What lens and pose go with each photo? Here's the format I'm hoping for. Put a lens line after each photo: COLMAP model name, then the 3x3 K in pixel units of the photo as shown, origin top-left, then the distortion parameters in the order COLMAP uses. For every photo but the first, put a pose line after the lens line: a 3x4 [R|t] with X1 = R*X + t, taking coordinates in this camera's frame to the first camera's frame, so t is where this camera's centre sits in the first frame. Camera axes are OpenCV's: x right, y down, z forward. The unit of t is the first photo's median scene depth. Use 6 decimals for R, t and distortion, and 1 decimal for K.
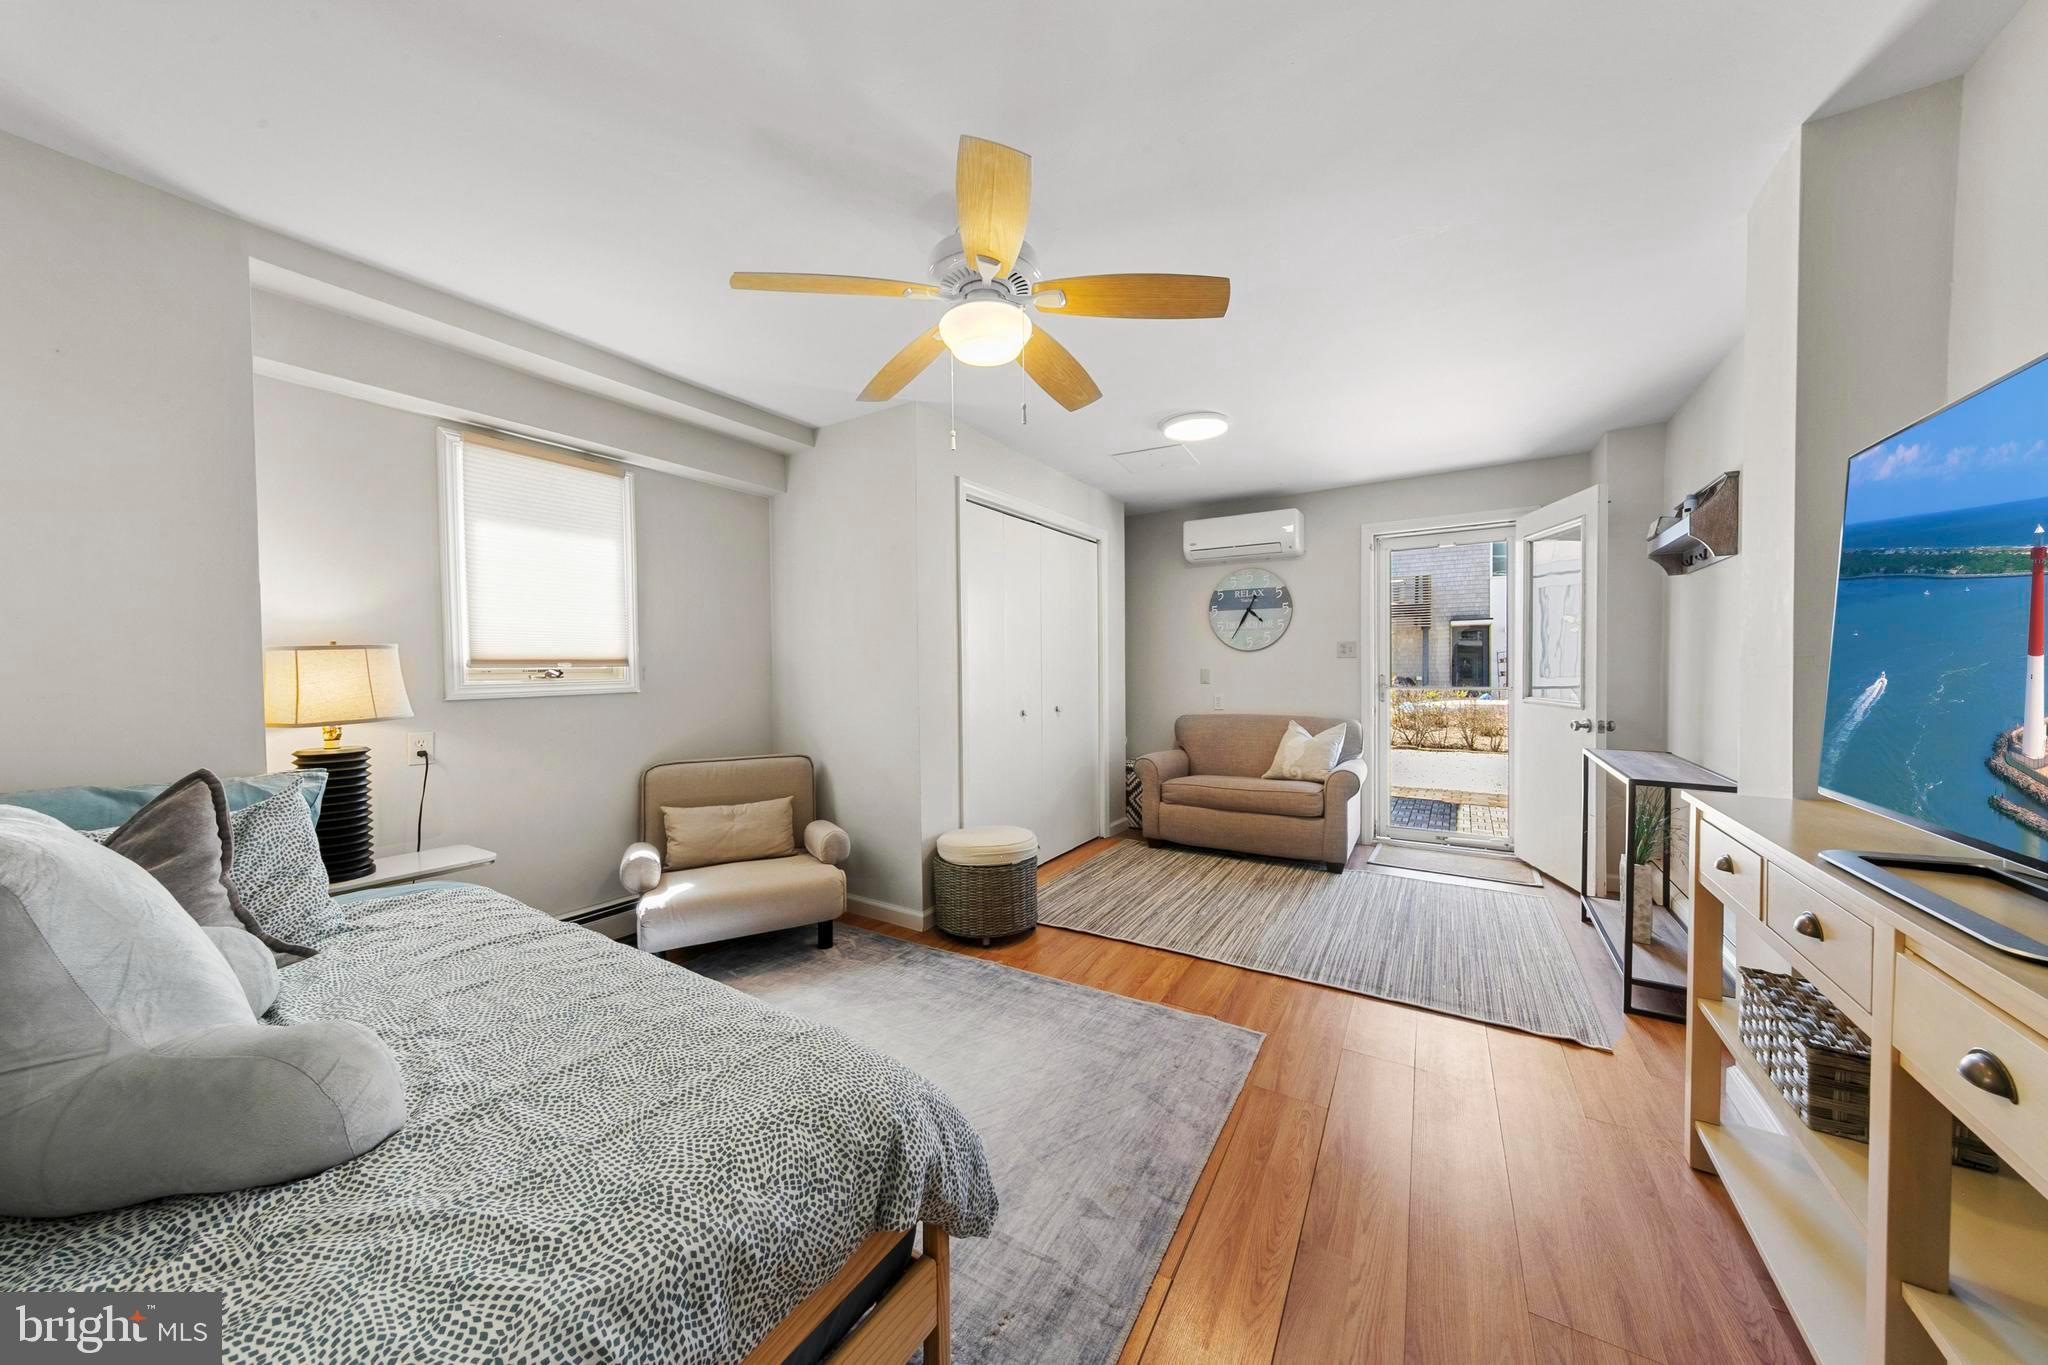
lens RADIAL K [[713.6, 0, 1013.0], [0, 713.6, 684.8], [0, 0, 1]] dist [0.002138, 0.000114]
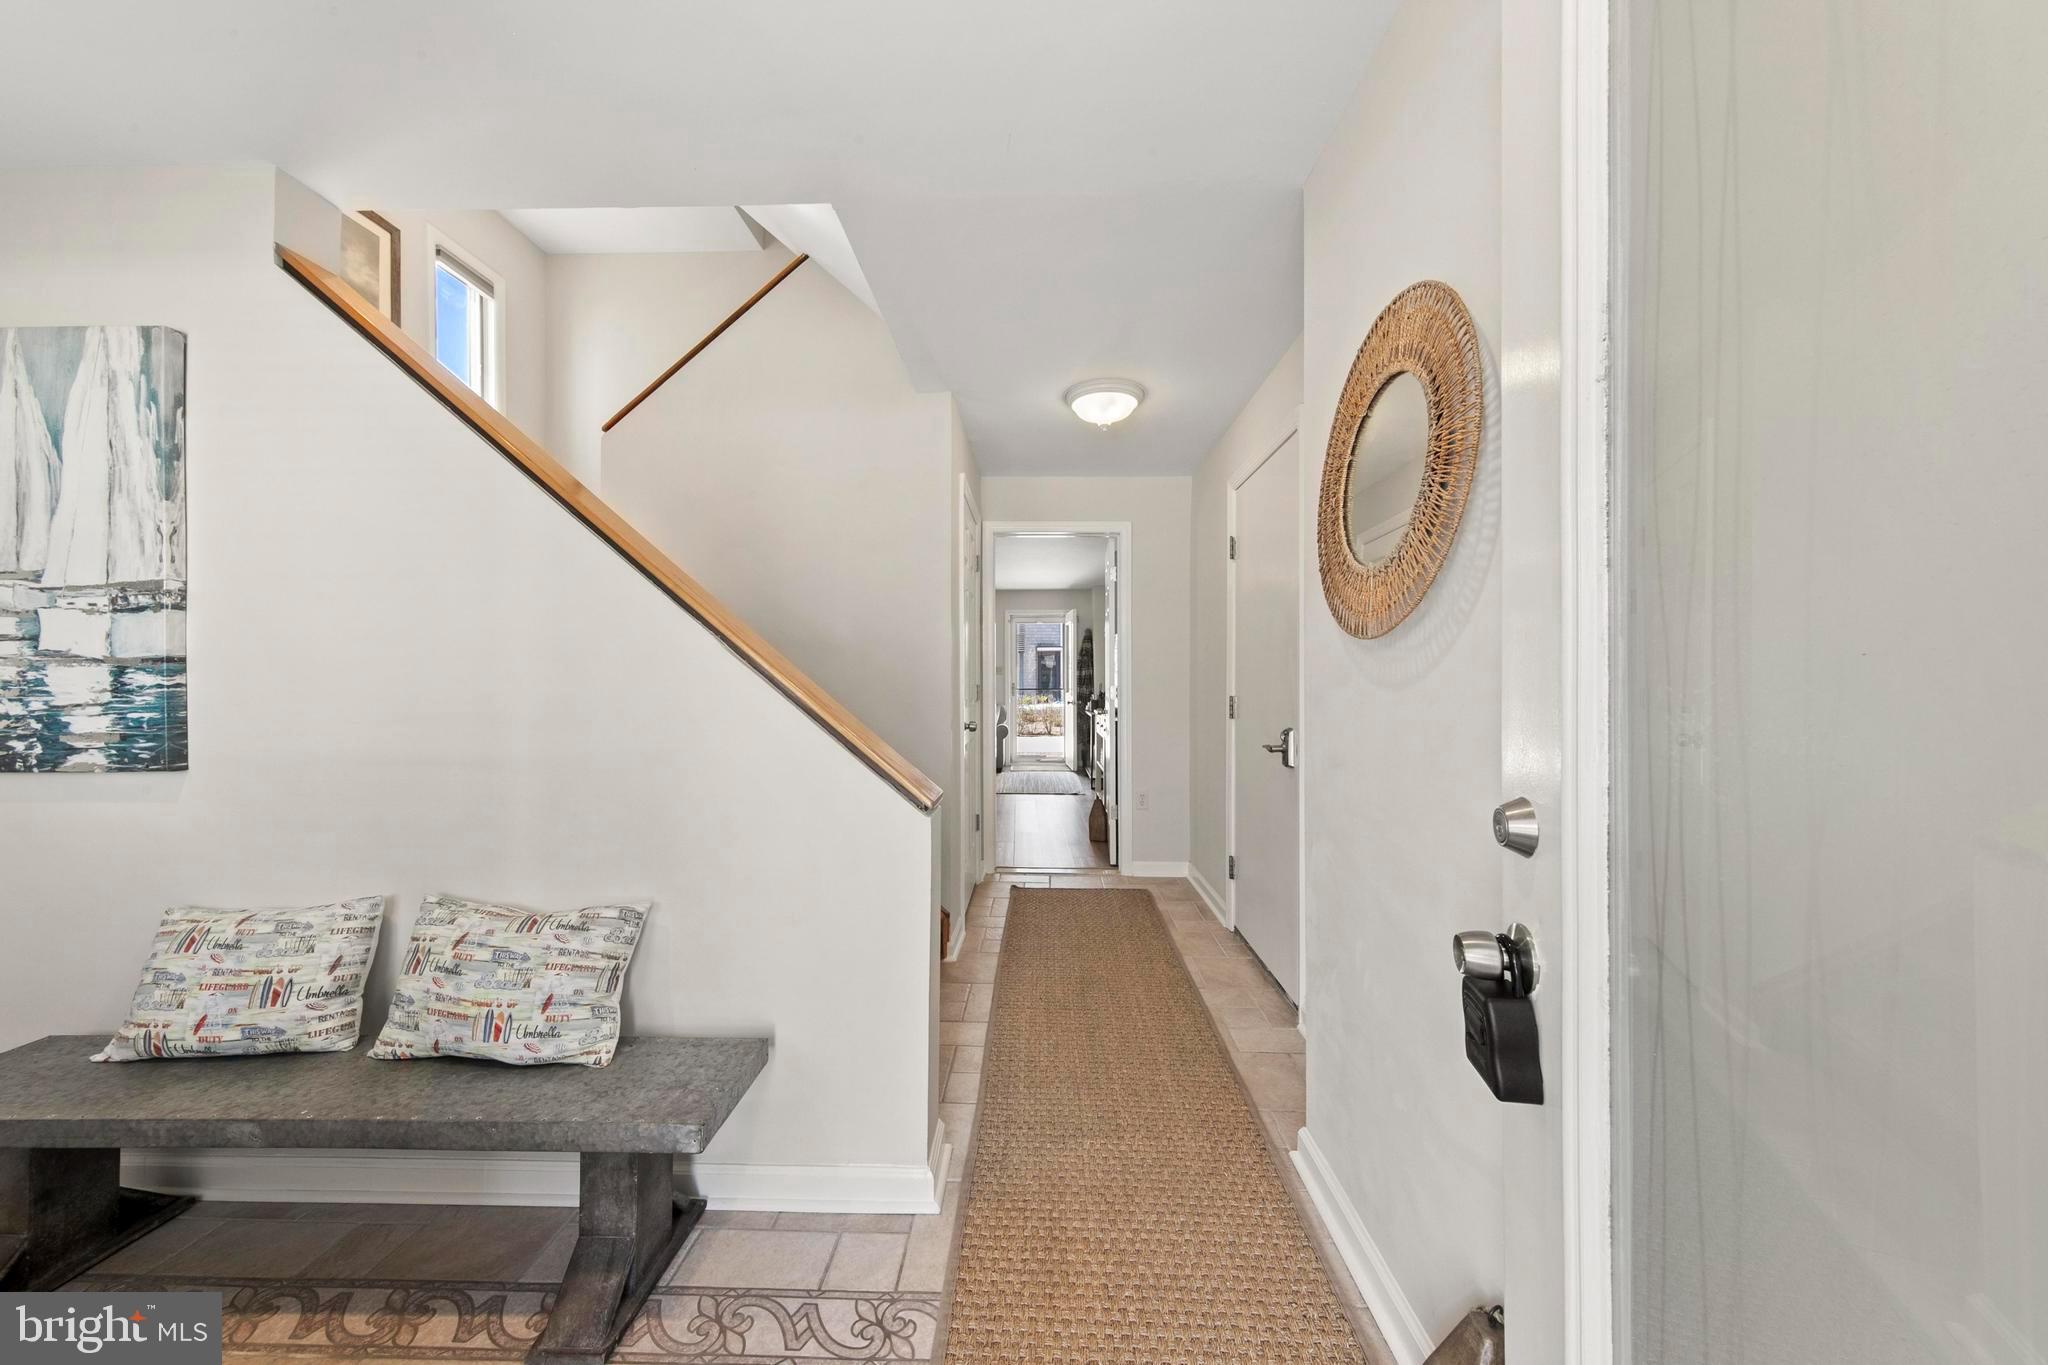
lens RADIAL K [[713.6, 0, 1024.2], [0, 713.6, 679.2], [0, 0, 1]] dist [0.002138, 0.000114]
pose [[0.859552, 0.010378, 0.510942, -0.475409], [0.003128, 0.999668, -0.025567, 0.025811], [-0.511038, 0.023574, 0.859235, -0.731403]]
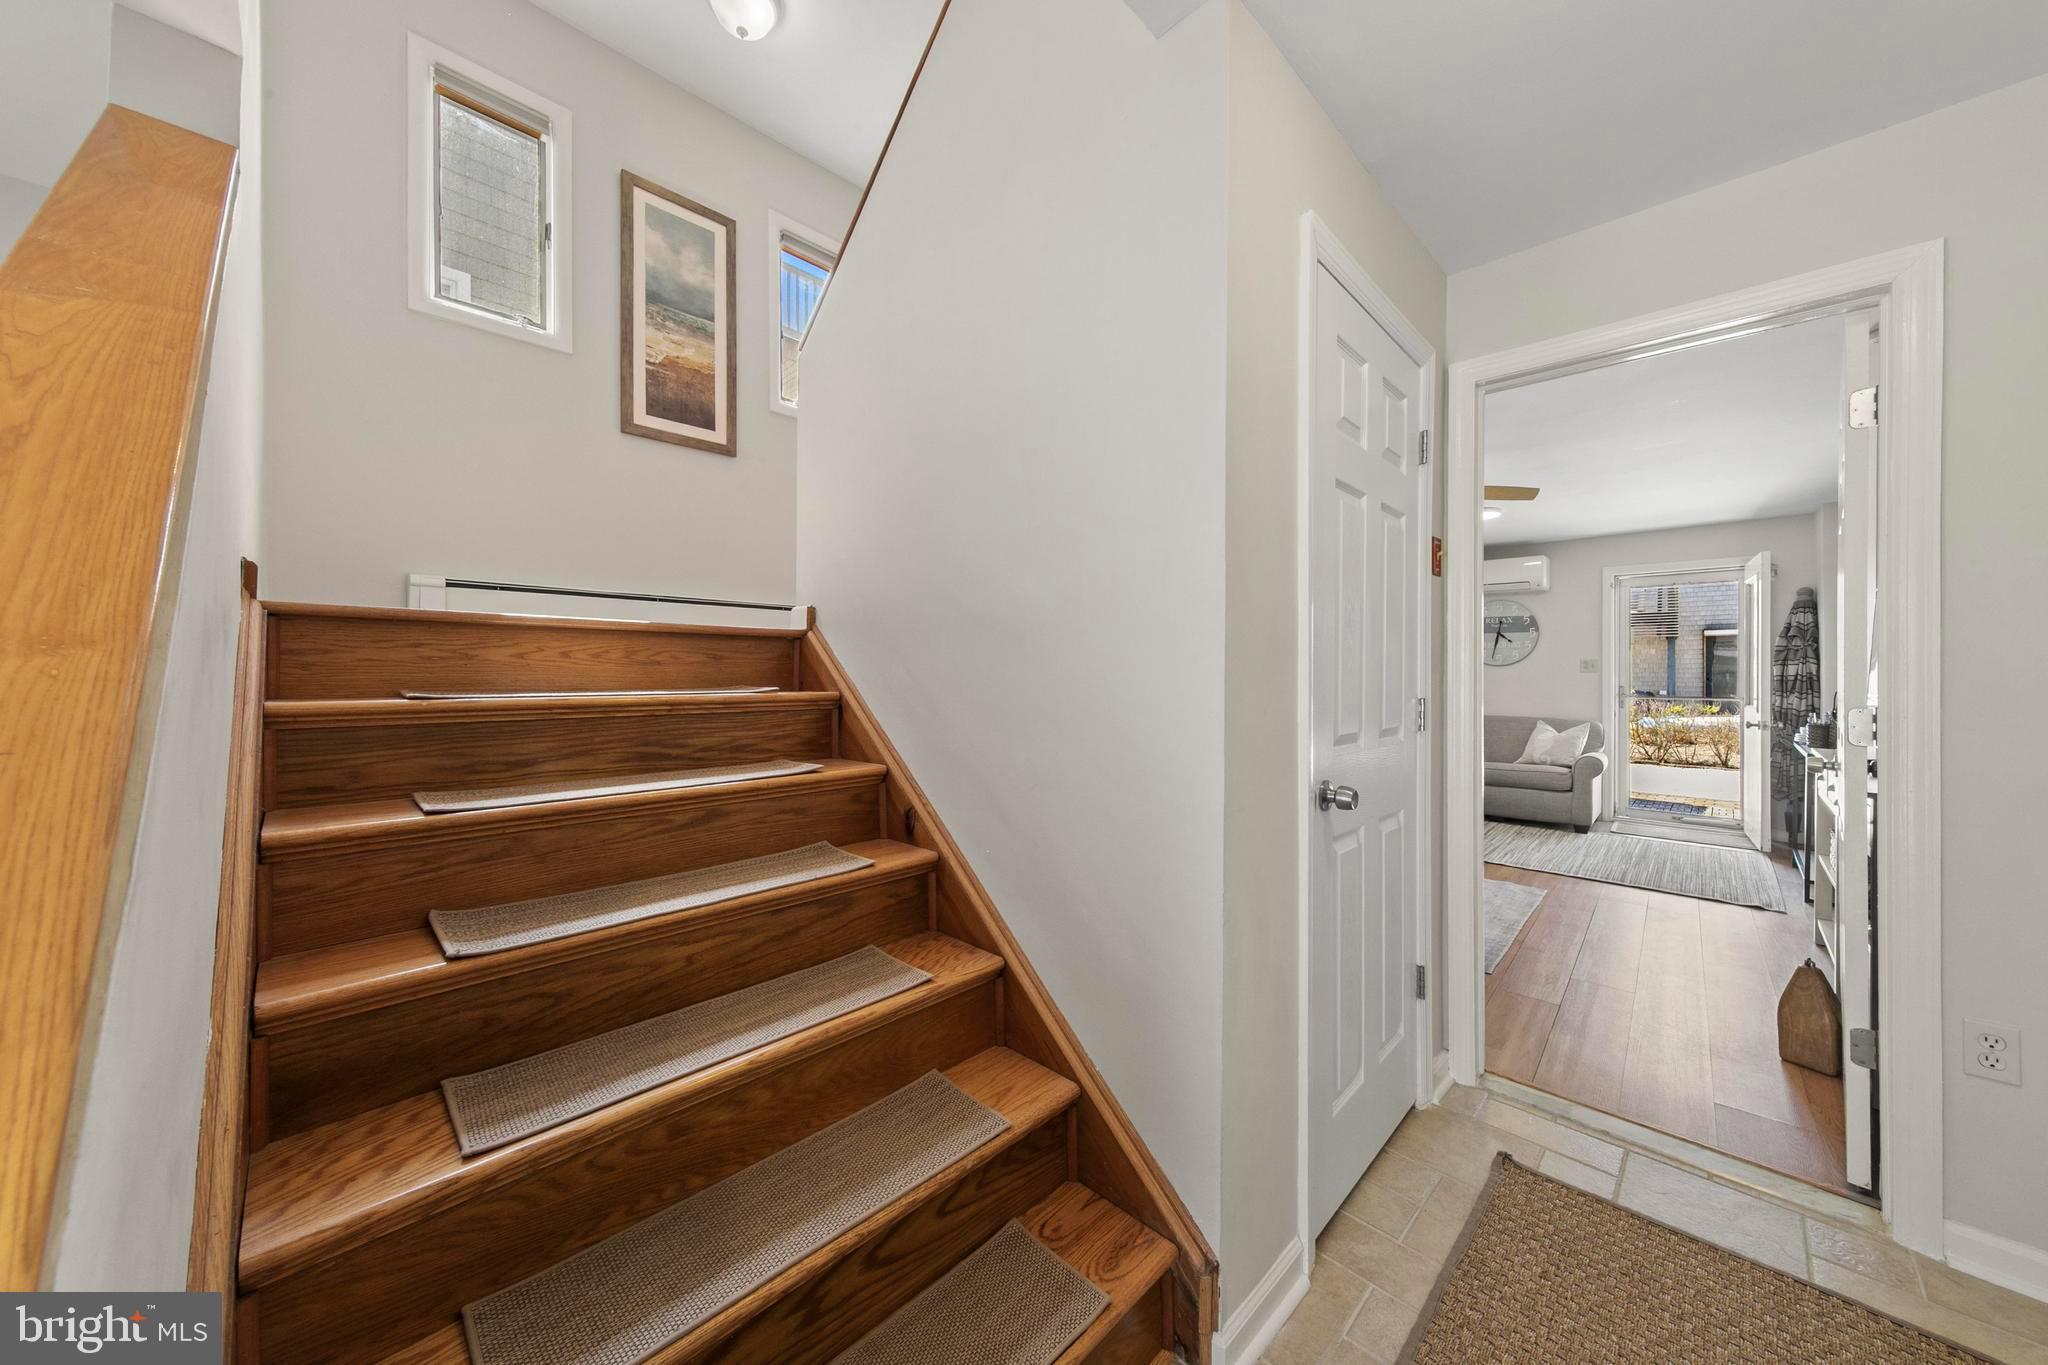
lens RADIAL K [[713.6, 0, 1007.4], [0, 713.6, 674.0], [0, 0, 1]] dist [0.002138, 0.000114]
pose [[0.974217, 0.016135, -0.225033, -0.236239], [-0.021140, 0.999579, -0.019849, 0.011102], [0.224619, 0.024094, 0.974149, -0.435790]]
